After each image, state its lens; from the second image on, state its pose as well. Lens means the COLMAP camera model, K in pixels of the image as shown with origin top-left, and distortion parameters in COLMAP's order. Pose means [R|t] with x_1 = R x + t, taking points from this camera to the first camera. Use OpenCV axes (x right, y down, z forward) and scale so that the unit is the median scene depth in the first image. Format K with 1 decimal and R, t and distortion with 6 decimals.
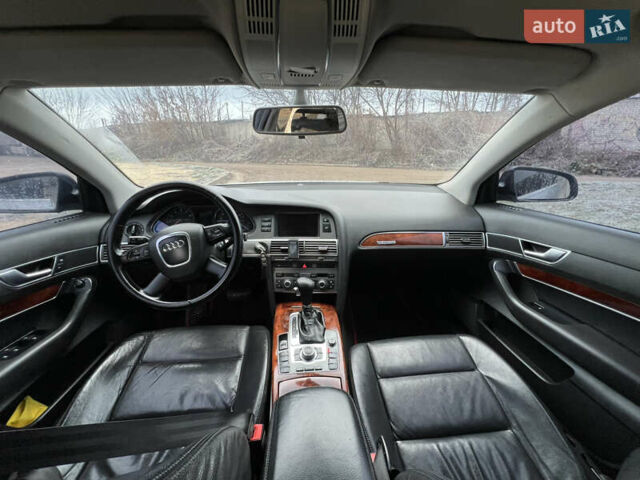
lens RADIAL K [[261.1, 0, 320.0], [0, 261.1, 240.0], [0, 0, 1]] dist [-0.000503, -0.000190]
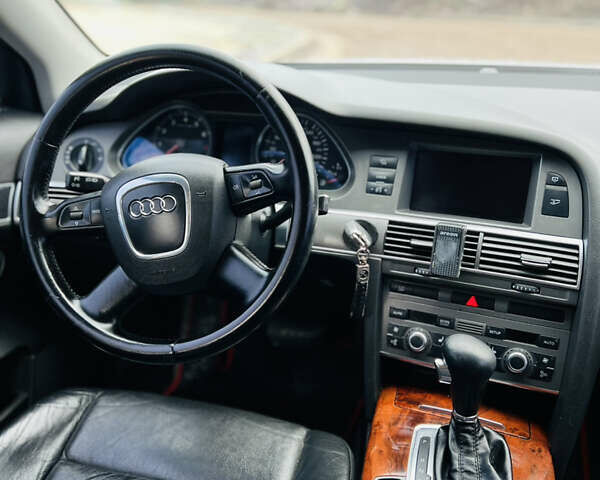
lens RADIAL K [[579.7, 0, 300.0], [0, 579.7, 240.0], [0, 0, 1]] dist [0.110159, -0.185697]
pose [[0.939119, 0.139683, -0.313917, -0.045144], [-0.116603, 0.988979, 0.091233, -0.032812], [0.323201, -0.049075, 0.945057, 0.184923]]
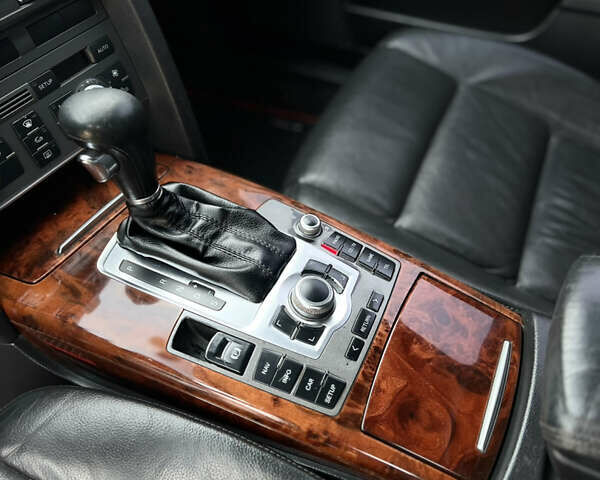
lens RADIAL K [[579.7, 0, 300.0], [0, 579.7, 240.0], [0, 0, 1]] dist [0.110159, -0.185697]
pose [[0.459427, -0.639723, 0.616183, -0.361612], [0.255496, 0.759593, 0.598113, -0.010404], [-0.850676, -0.117357, 0.512424, 0.598520]]
